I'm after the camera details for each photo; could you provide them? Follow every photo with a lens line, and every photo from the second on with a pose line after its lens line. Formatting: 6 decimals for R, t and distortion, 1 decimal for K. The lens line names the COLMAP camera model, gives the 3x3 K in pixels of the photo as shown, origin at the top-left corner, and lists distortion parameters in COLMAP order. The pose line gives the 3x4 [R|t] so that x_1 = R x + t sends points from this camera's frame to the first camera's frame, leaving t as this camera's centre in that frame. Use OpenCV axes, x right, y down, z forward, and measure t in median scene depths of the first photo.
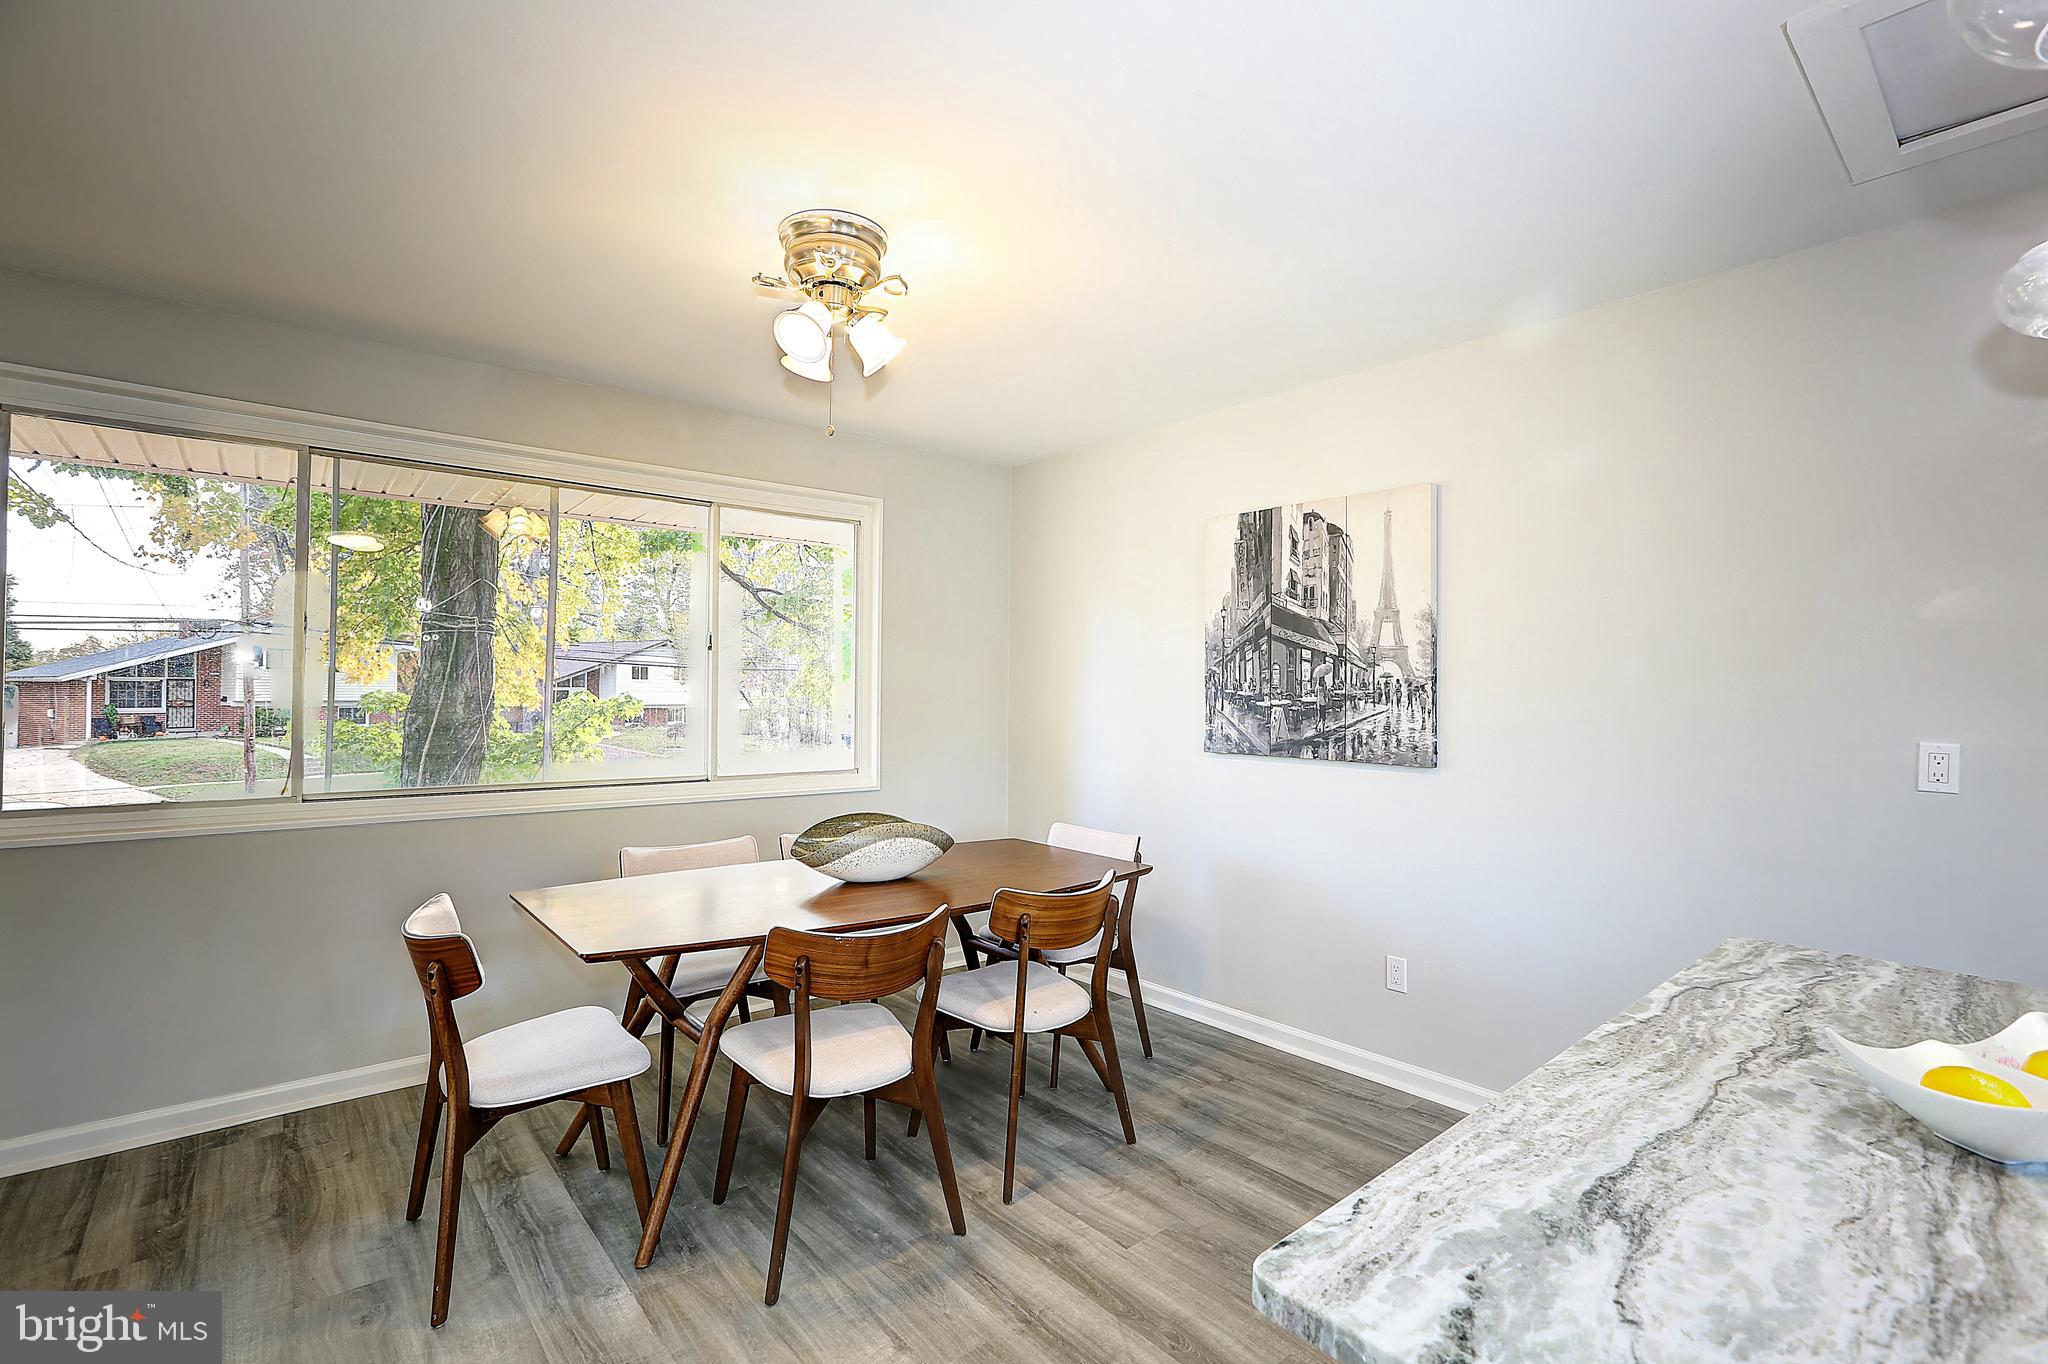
lens RADIAL K [[937.4, 0, 1022.3], [0, 937.4, 674.8], [0, 0, 1]] dist [-0.046156, 0.013976]
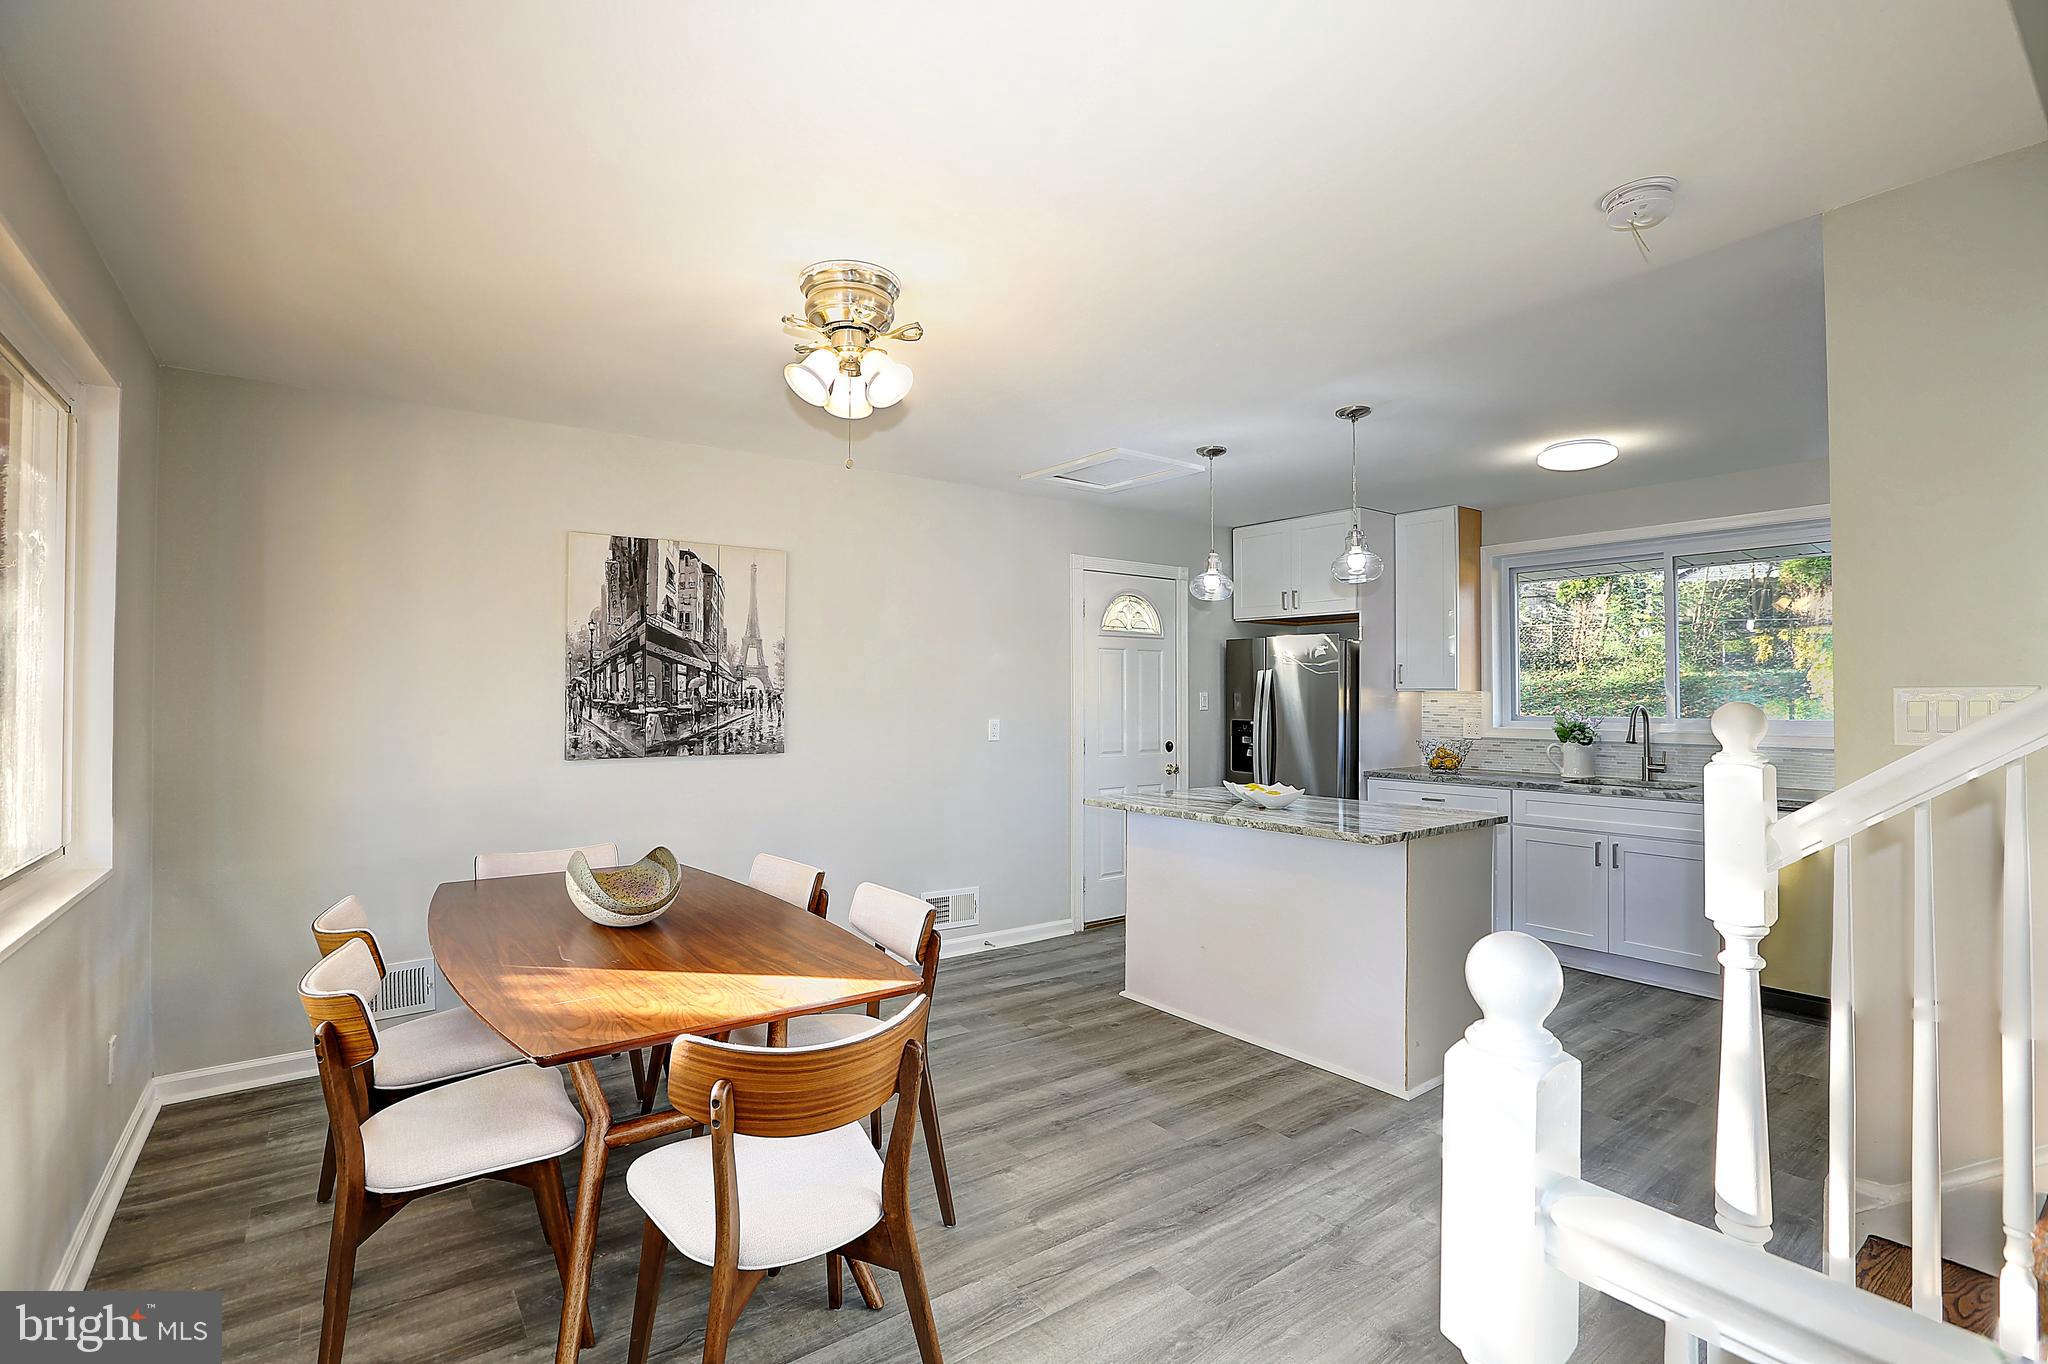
lens RADIAL K [[937.4, 0, 1020.4], [0, 937.4, 676.9], [0, 0, 1]] dist [-0.046156, 0.013976]
pose [[0.061741, 0.011259, 0.998029, -0.951691], [-0.013378, 0.999856, -0.010452, -0.005348], [-0.998003, -0.012706, 0.061883, 0.546840]]
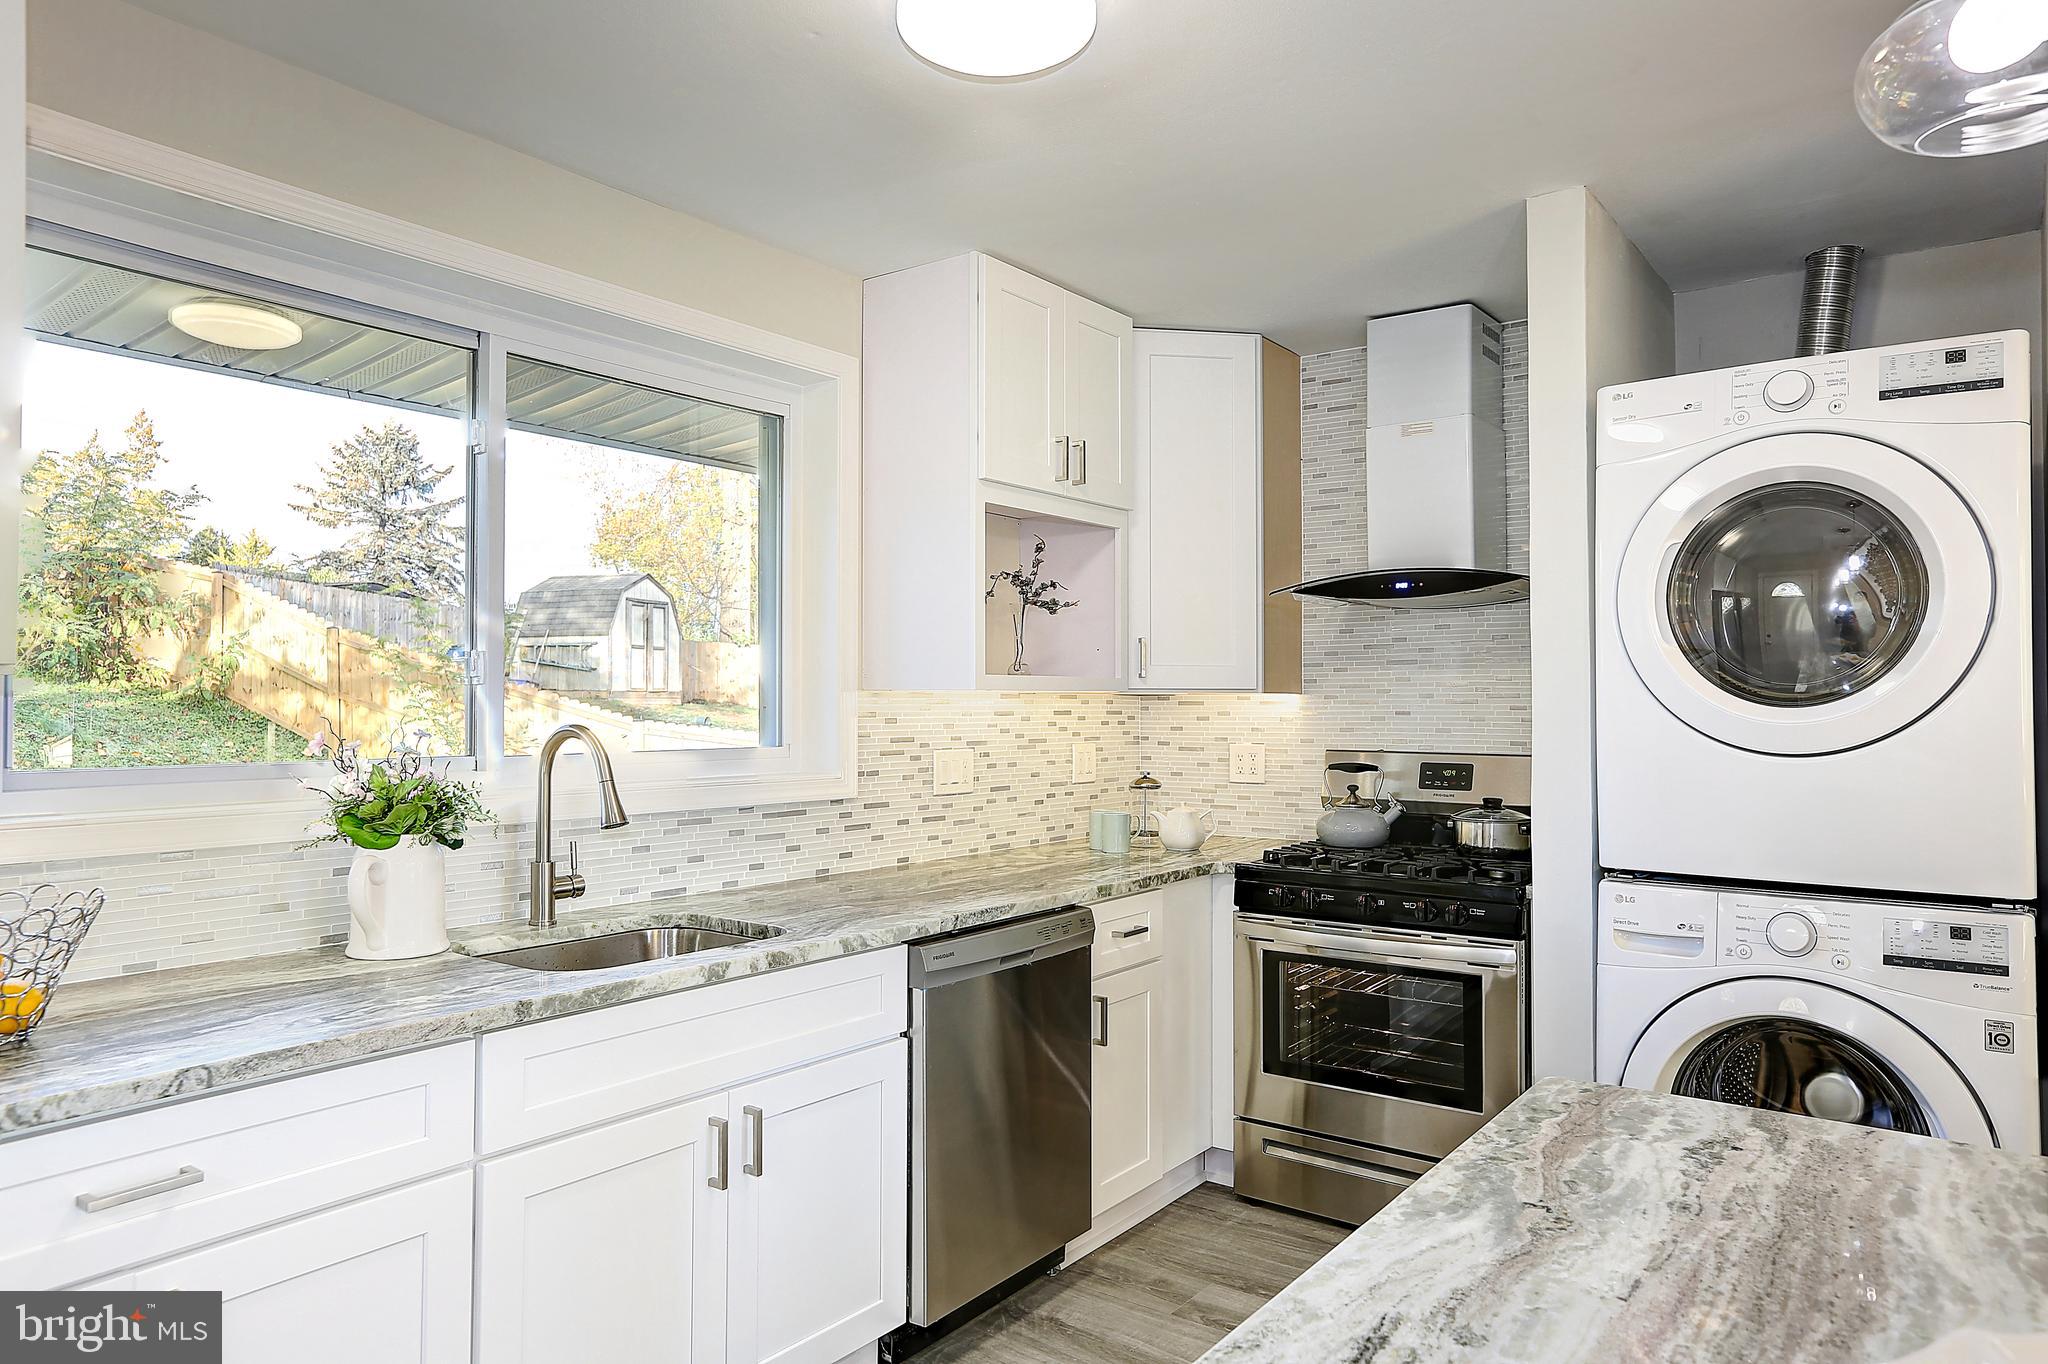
lens RADIAL K [[1311.4, 0, 1017.3], [0, 1311.4, 683.8], [0, 0, 1]] dist [-0.028389, 0.033271]
pose [[-0.976339, -0.014209, -0.215778, 0.568388], [-0.007489, 0.999462, -0.031927, 0.010268], [0.216116, -0.029556, -0.975920, 0.467167]]
